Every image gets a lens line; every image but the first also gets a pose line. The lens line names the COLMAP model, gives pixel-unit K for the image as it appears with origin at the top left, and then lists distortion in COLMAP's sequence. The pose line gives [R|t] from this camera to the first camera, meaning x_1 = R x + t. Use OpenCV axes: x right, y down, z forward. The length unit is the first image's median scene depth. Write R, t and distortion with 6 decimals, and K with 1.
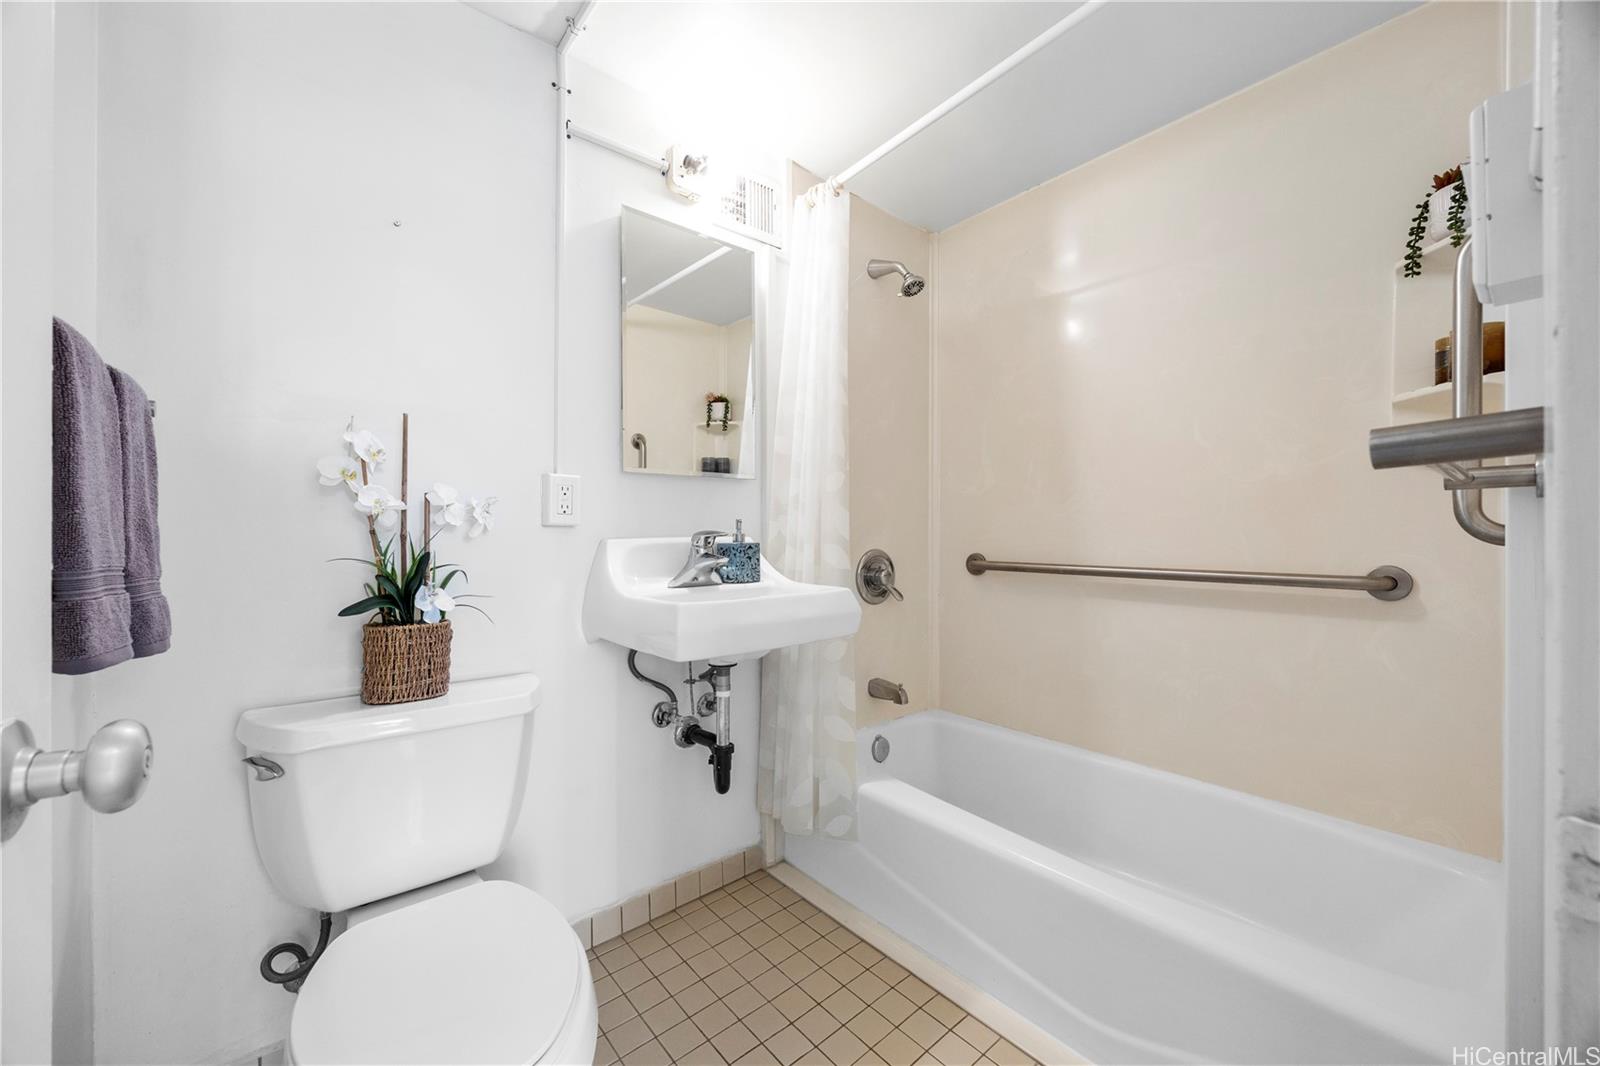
lens RADIAL K [[607.1, 0, 796.9], [0, 607.1, 539.8], [0, 0, 1]] dist [-0.002960, 0.000003]
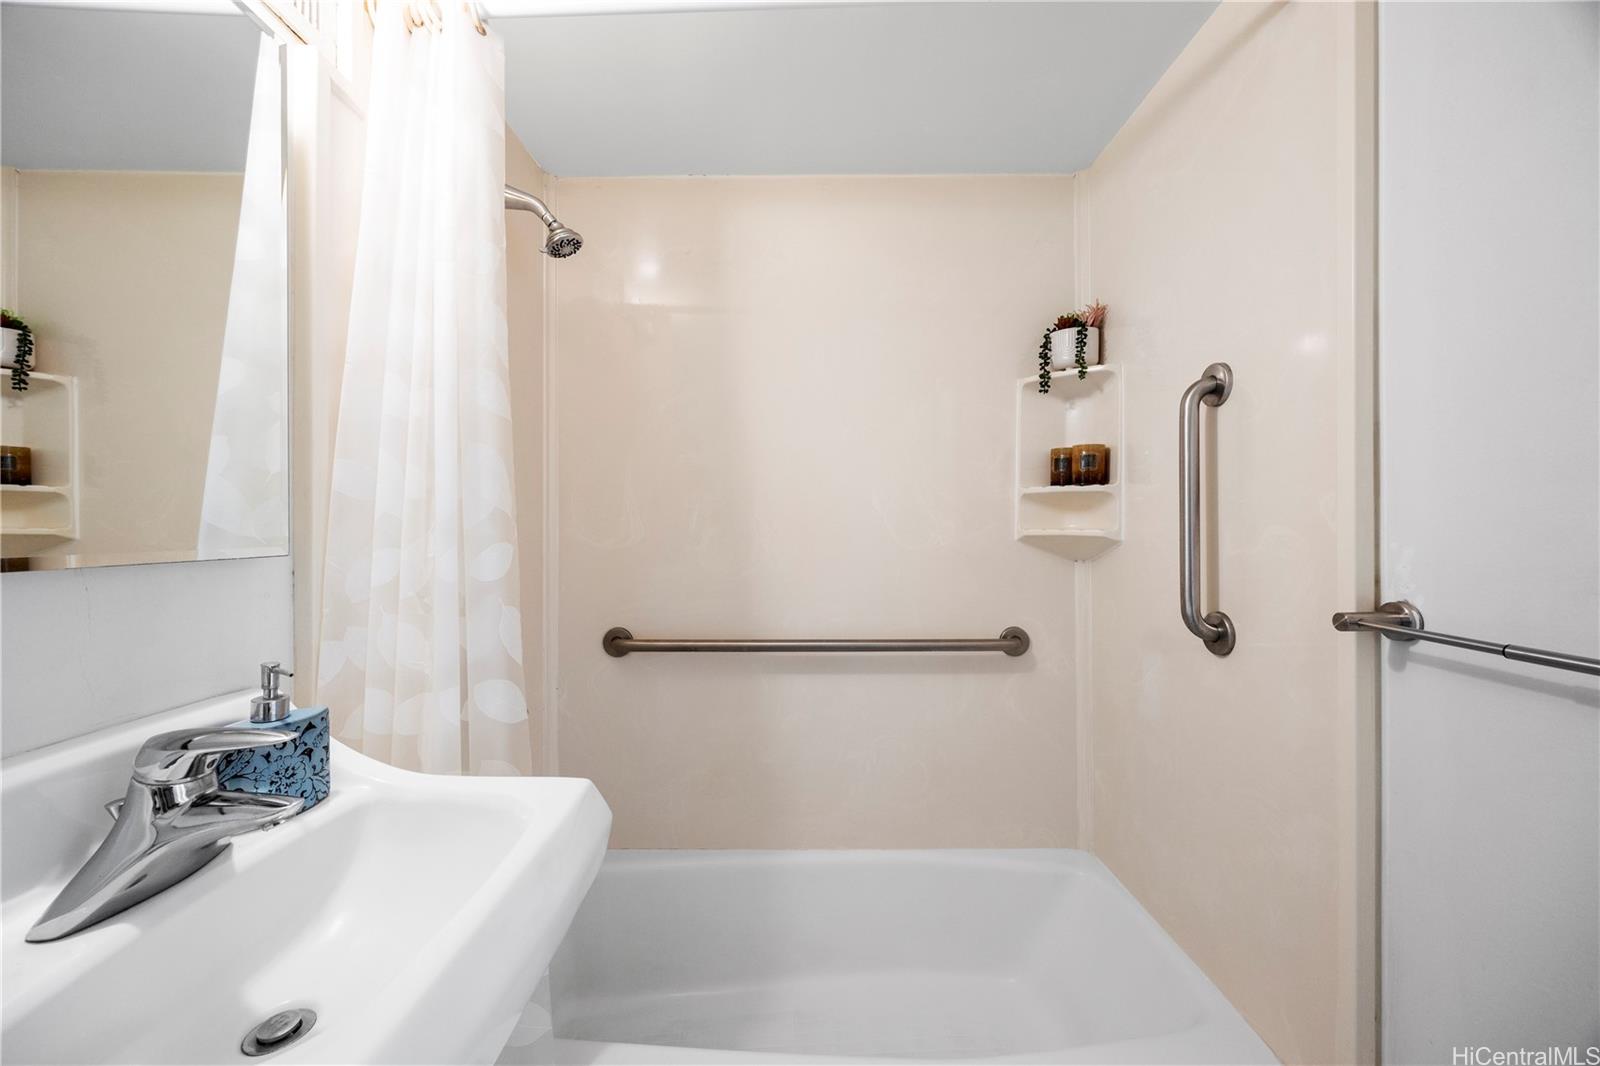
lens RADIAL K [[607.1, 0, 796.9], [0, 607.1, 539.8], [0, 0, 1]] dist [-0.002960, 0.000003]
pose [[0.641306, -0.010131, 0.767218, -0.177222], [0.009799, 0.999939, 0.005014, -0.114659], [-0.767222, 0.004303, 0.641367, 0.450735]]
